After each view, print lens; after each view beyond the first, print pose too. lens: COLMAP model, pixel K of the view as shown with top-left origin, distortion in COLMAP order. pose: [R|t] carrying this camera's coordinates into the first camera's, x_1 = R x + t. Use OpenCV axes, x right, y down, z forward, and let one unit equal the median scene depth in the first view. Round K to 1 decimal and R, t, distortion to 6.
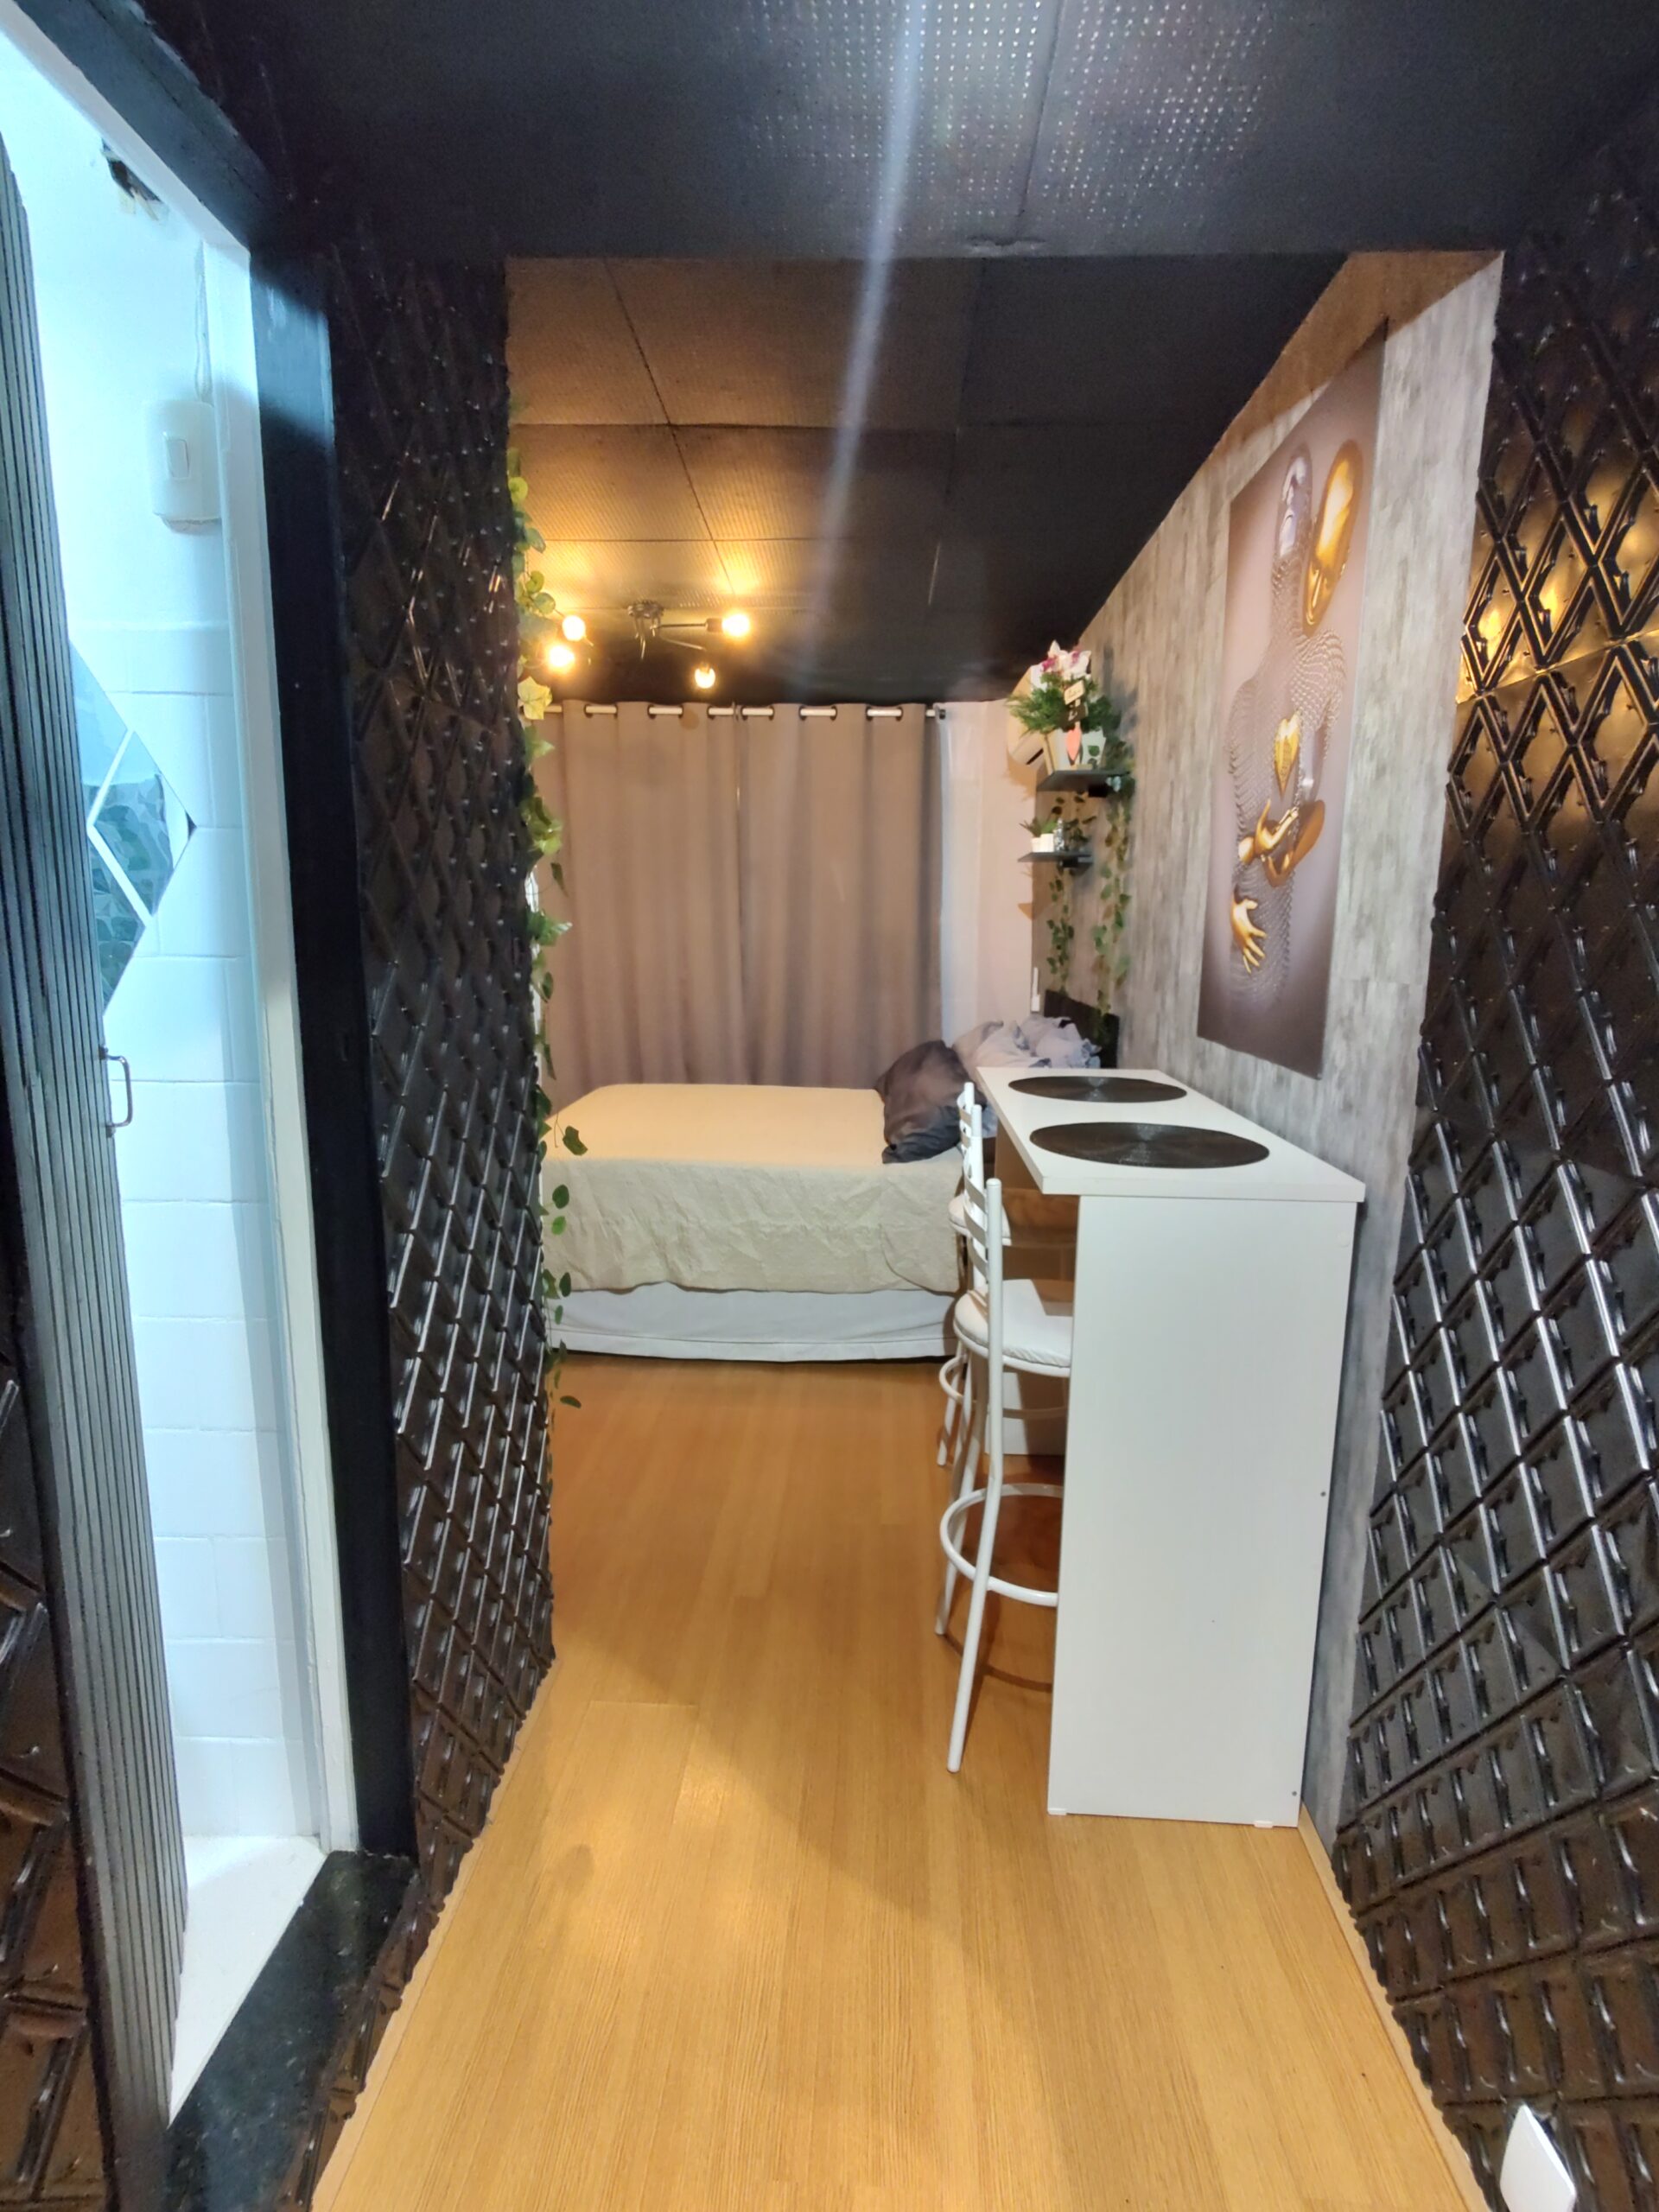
lens RADIAL K [[1061.5, 0, 825.3], [0, 1061.5, 1104.7], [0, 0, 1]] dist [-0.002412, -0.001331]
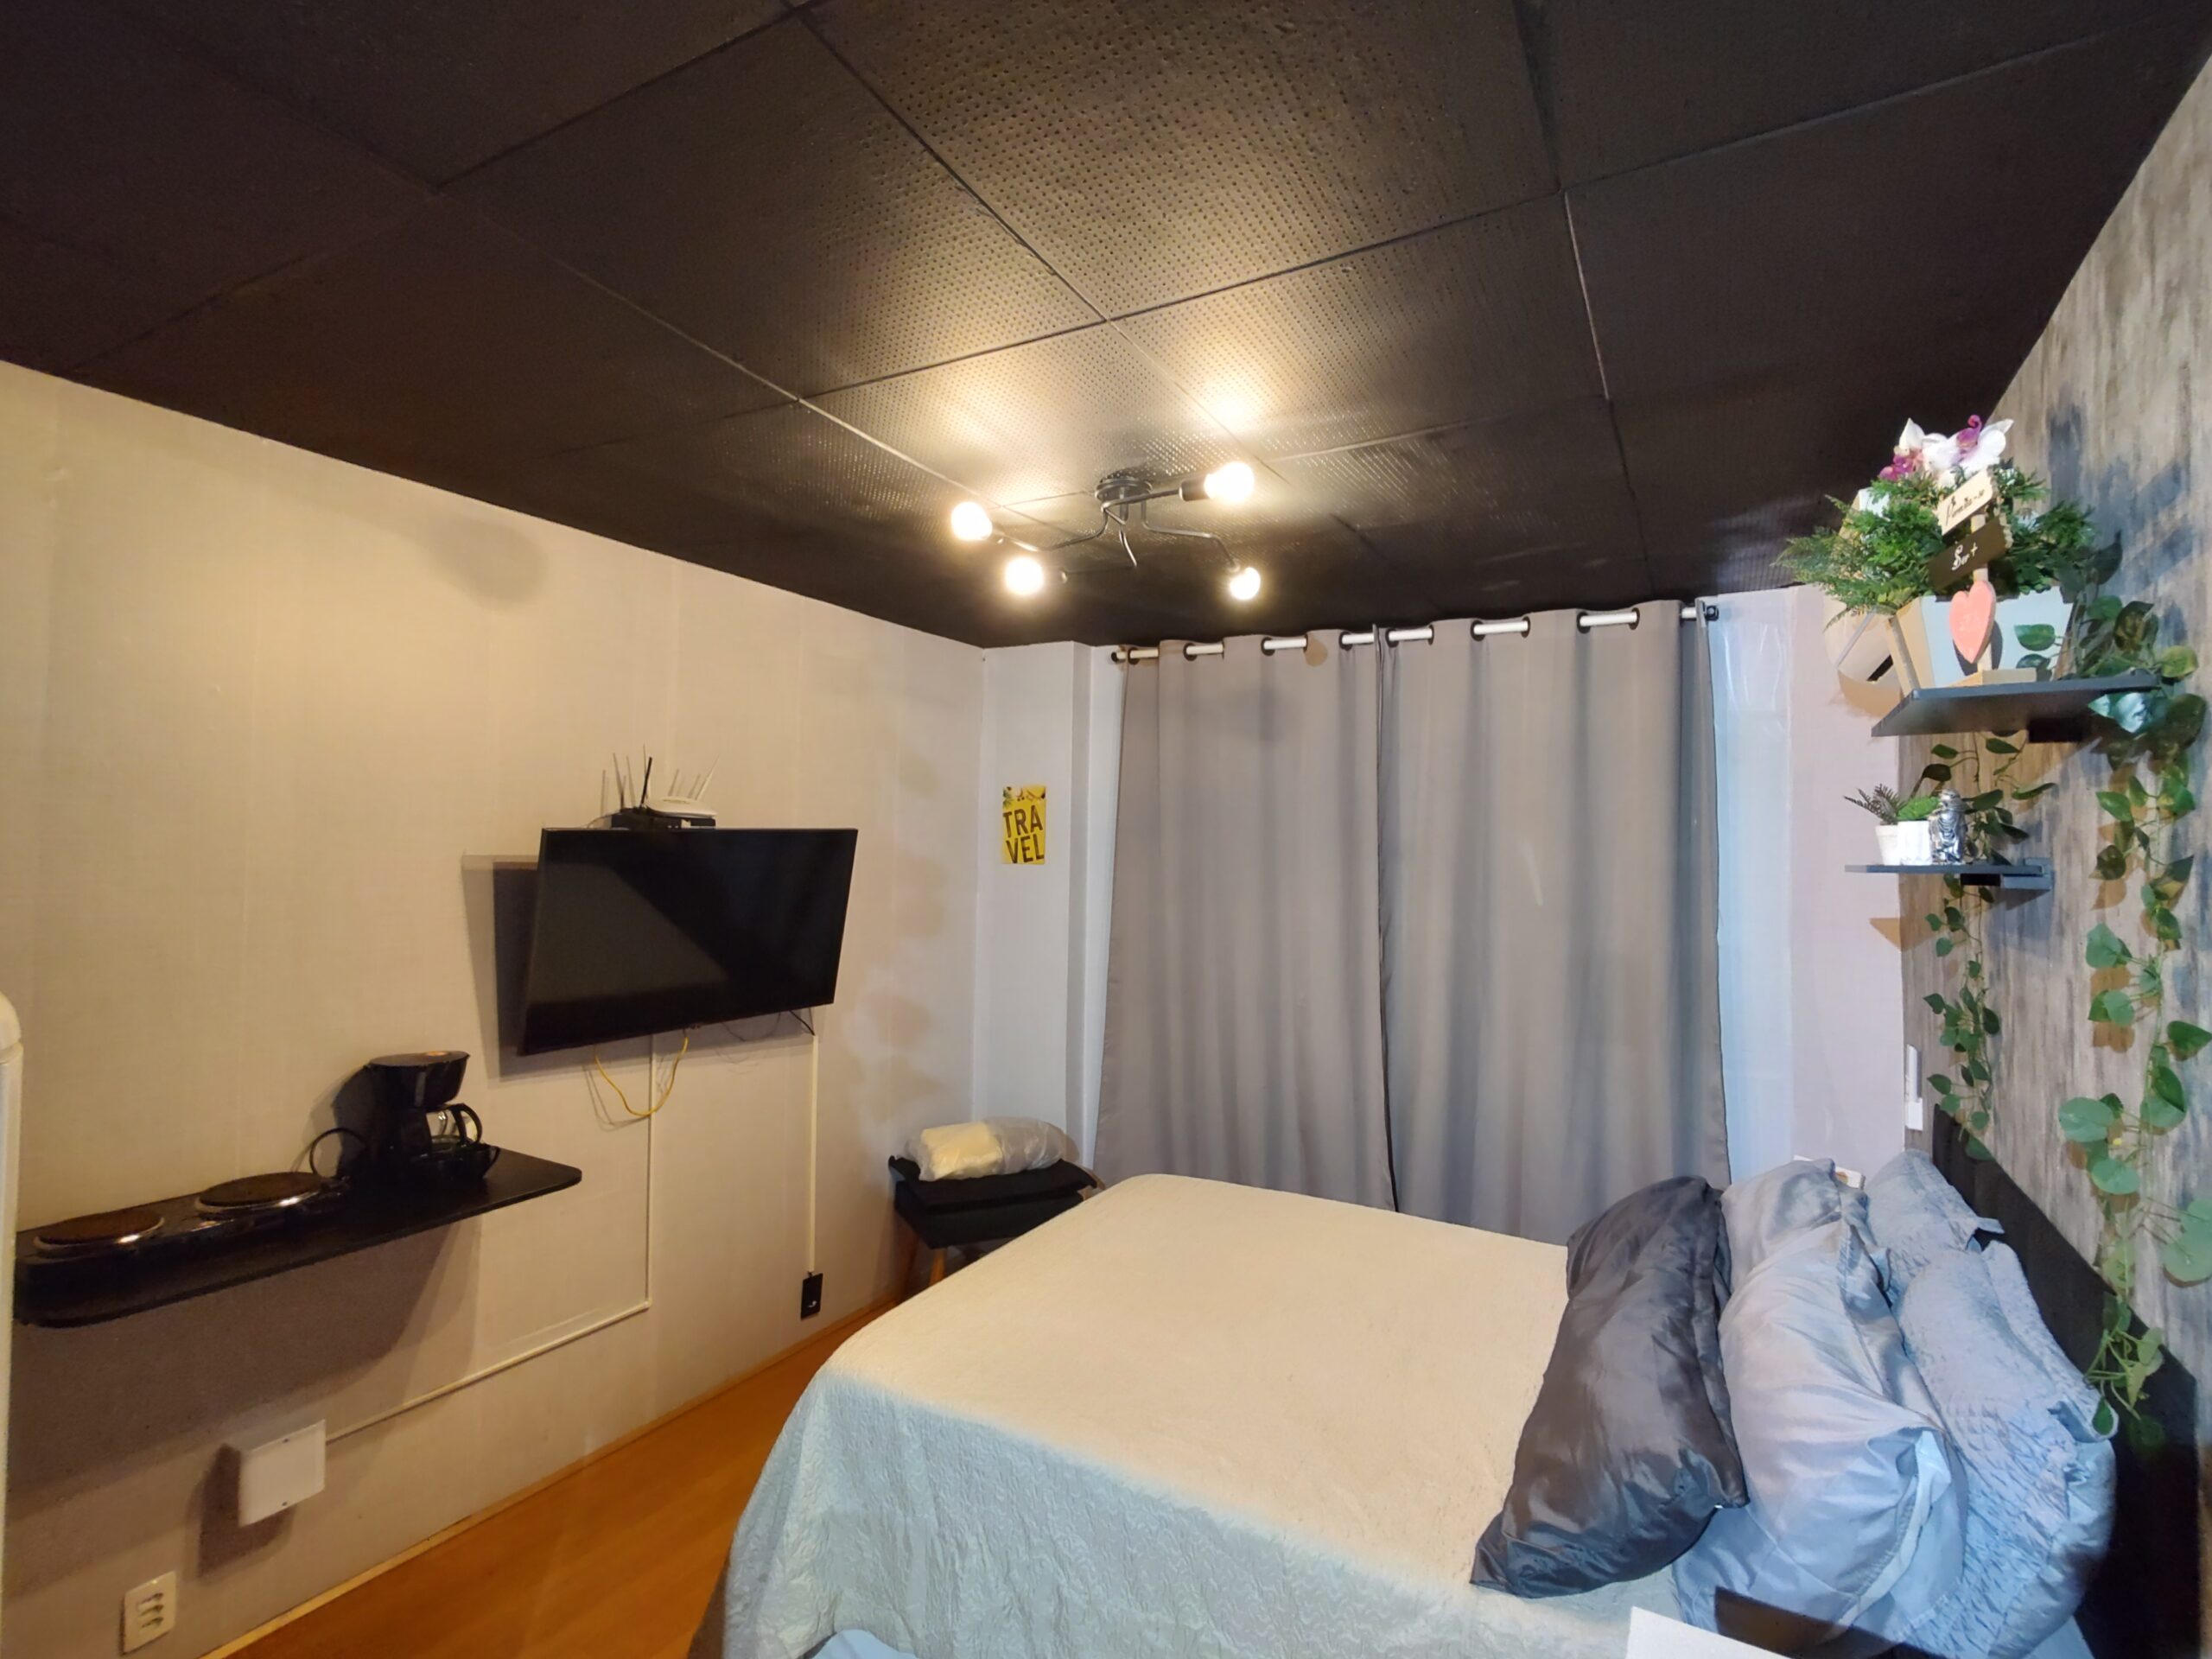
lens RADIAL K [[1061.5, 0, 1108.2], [0, 1061.5, 829.8], [0, 0, 1]] dist [-0.002412, -0.001331]
pose [[0.891926, -0.003508, -0.452168, 0.107711], [-0.086123, 0.980347, -0.177488, -0.143749], [0.443904, 0.197248, 0.874095, 0.456578]]
